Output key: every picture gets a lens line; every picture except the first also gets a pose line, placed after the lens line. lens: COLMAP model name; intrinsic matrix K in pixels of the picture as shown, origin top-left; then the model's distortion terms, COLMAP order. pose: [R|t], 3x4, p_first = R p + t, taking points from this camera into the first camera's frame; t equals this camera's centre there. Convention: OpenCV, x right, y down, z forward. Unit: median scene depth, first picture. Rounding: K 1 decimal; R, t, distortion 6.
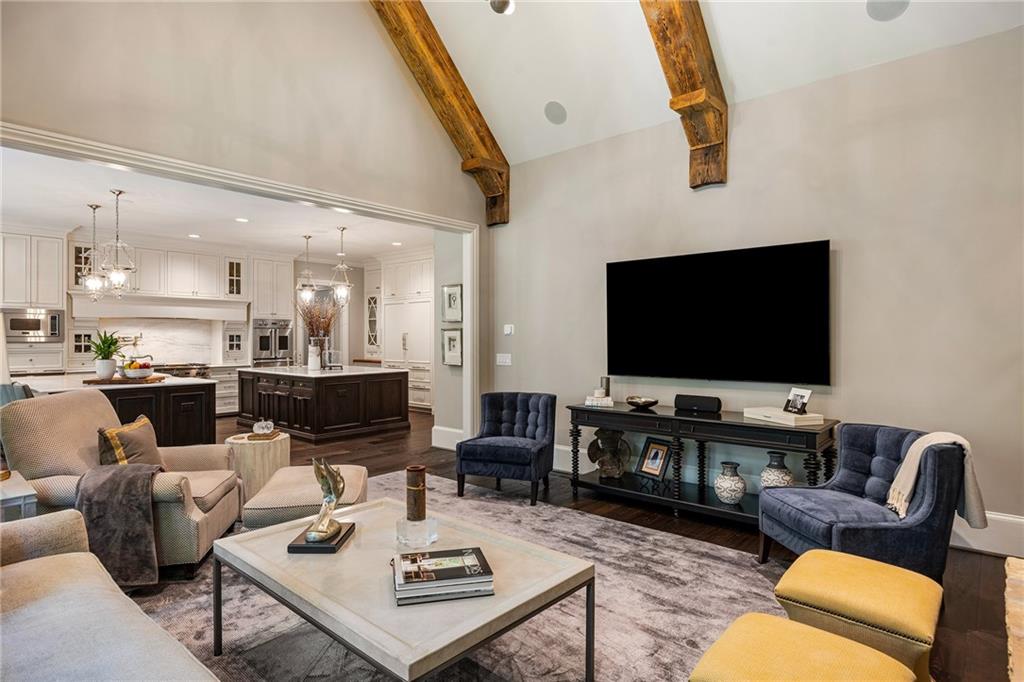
lens RADIAL K [[554.3, 0, 491.4], [0, 554.3, 337.6], [0, 0, 1]] dist [-0.000609, -0.000436]
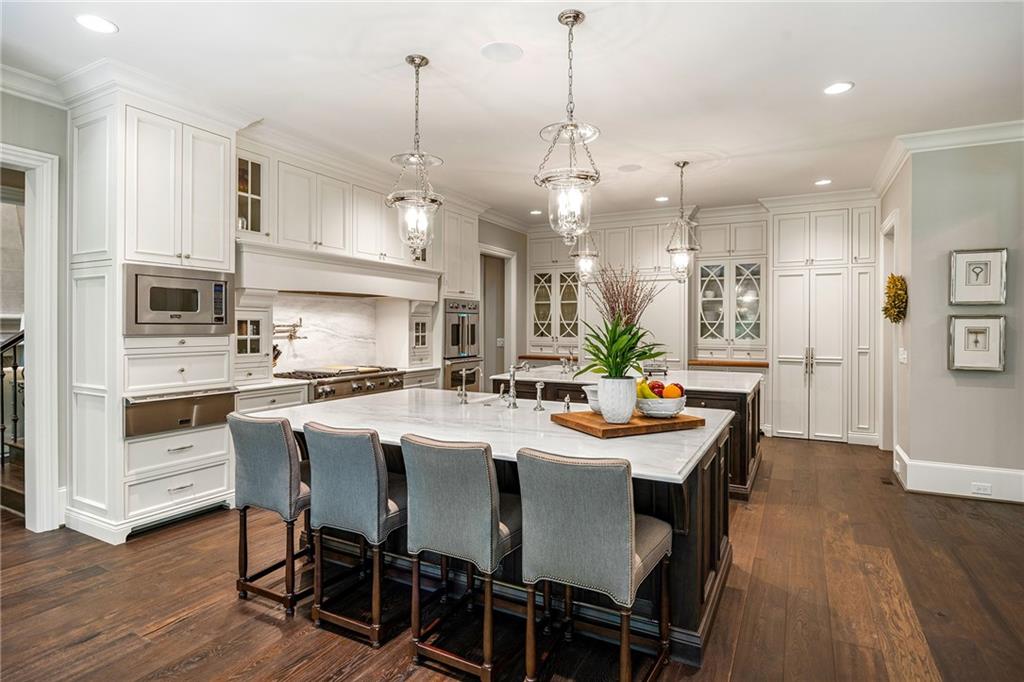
lens RADIAL K [[535.1, 0, 514.4], [0, 535.1, 325.2], [0, 0, 1]] dist [0.014166, -0.000563]
pose [[0.966644, 0.005012, 0.256074, -0.520261], [-0.004910, 0.999987, -0.001037, -0.001275], [-0.256076, -0.000255, 0.966657, 0.355665]]
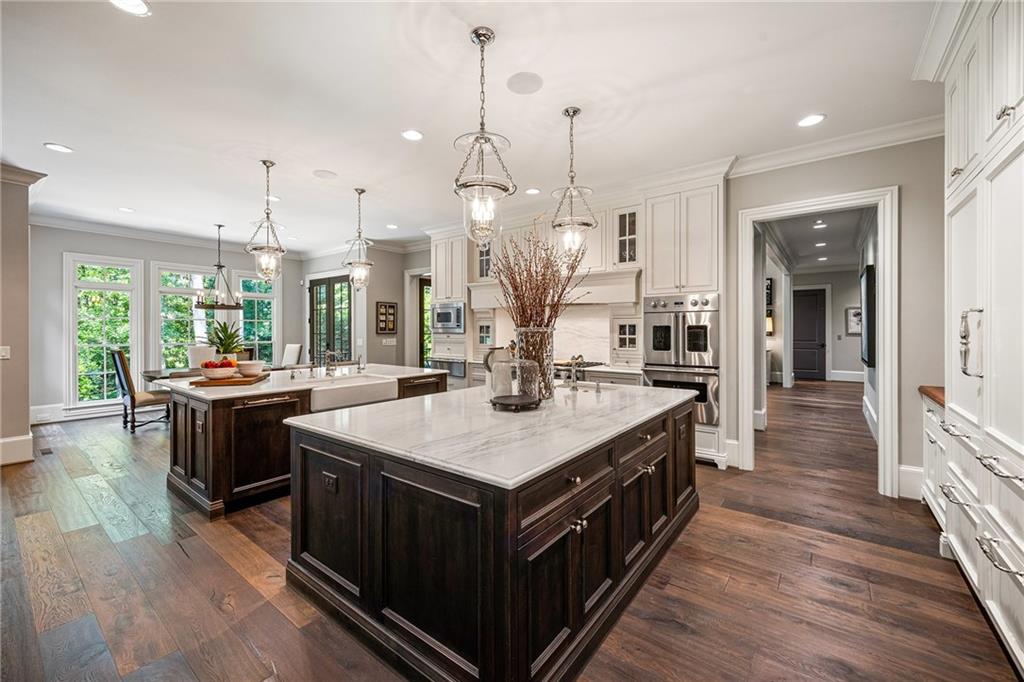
lens RADIAL K [[410.6, 0, 512.0], [0, 410.6, 341.0], [0, 0, 1]] dist [0.002619, 0.000238]
pose [[0.088729, 0.029882, -0.995607, 0.012149], [0.003694, 0.999533, 0.030329, -0.000493], [0.996049, -0.006369, 0.088578, 0.823517]]
